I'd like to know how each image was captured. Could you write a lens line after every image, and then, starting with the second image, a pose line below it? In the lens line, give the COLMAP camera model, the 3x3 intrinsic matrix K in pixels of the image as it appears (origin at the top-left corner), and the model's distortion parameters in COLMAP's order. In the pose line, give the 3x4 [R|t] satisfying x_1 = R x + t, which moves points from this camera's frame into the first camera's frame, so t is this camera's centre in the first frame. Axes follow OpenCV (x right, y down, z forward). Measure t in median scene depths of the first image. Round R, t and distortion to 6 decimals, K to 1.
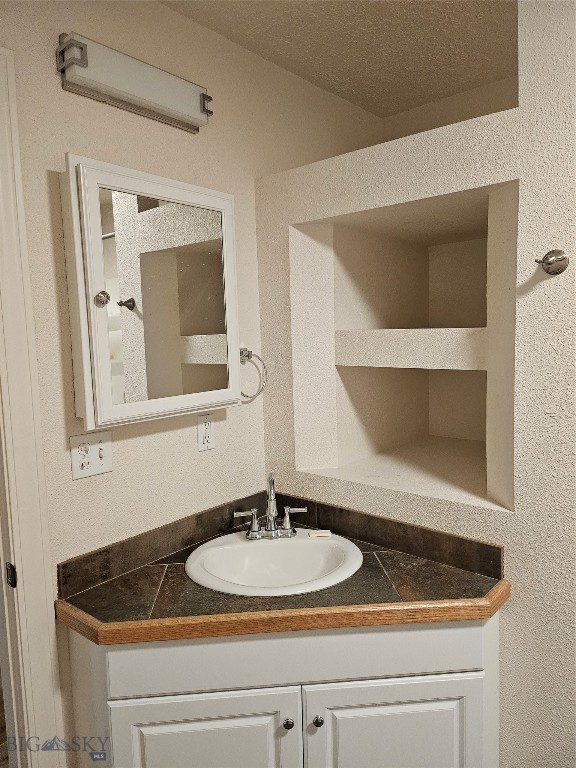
lens RADIAL K [[541.1, 0, 288.0], [0, 541.1, 384.0], [0, 0, 1]] dist [0.065213, -0.067528]
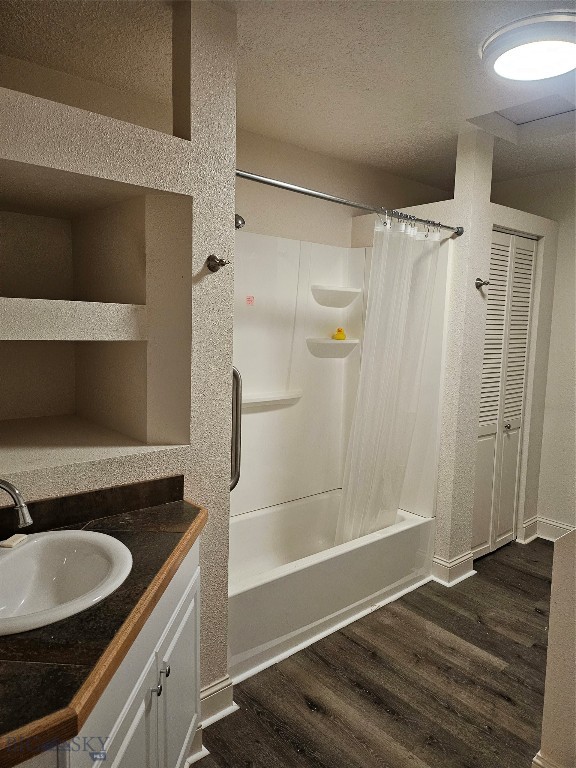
lens RADIAL K [[541.1, 0, 288.0], [0, 541.1, 384.0], [0, 0, 1]] dist [0.065213, -0.067528]
pose [[0.155867, -0.091618, 0.983520, -0.878708], [0.068913, 0.994272, 0.081698, -0.006896], [-0.985371, 0.055043, 0.161288, 0.556513]]
